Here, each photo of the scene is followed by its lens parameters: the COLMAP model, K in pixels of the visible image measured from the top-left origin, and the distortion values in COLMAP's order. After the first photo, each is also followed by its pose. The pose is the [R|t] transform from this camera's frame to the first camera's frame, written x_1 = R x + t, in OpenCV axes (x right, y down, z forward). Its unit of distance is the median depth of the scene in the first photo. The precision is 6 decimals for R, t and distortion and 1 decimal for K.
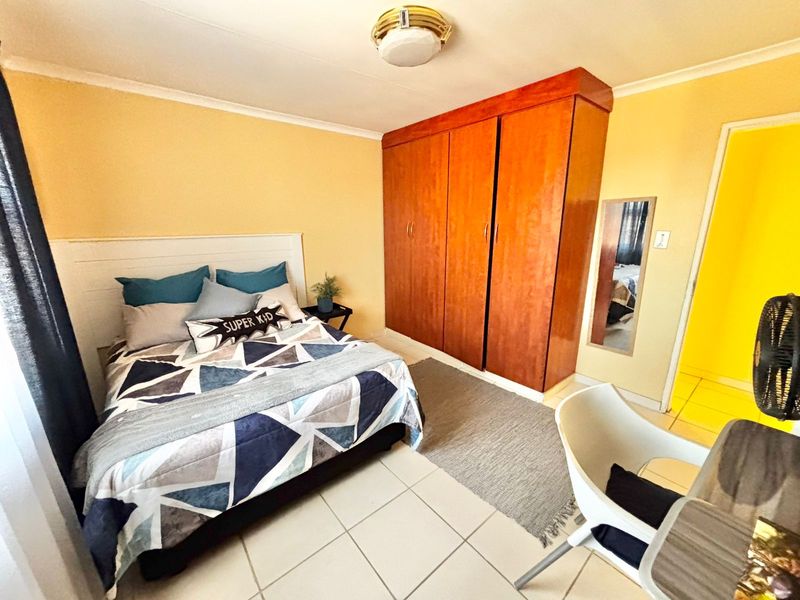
lens RADIAL K [[321.6, 0, 397.8], [0, 321.6, 301.3], [0, 0, 1]] dist [-0.004584, 0.000481]
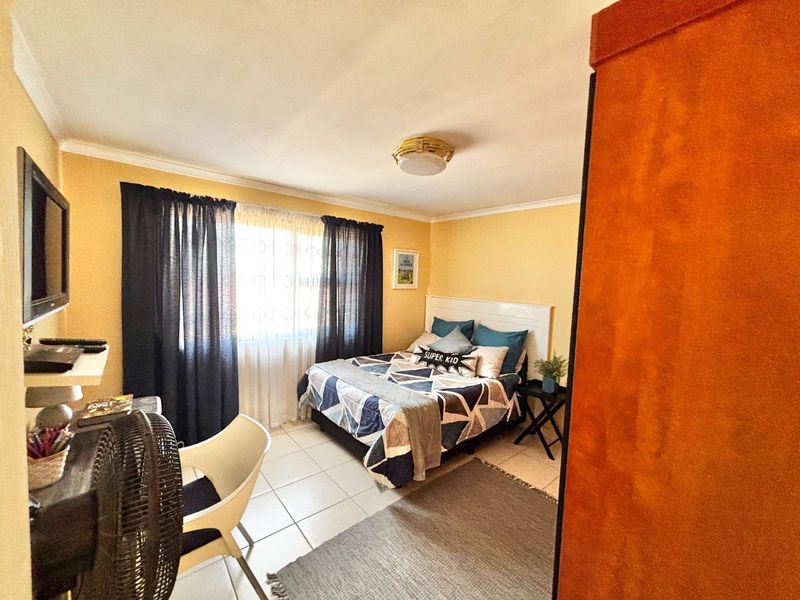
lens RADIAL K [[321.6, 0, 397.8], [0, 321.6, 301.3], [0, 0, 1]] dist [-0.004584, 0.000481]
pose [[0.017137, 0.075050, -0.997032, 1.087480], [-0.285796, 0.955942, 0.067045, -0.251100], [0.958137, 0.283799, 0.037831, 0.810453]]
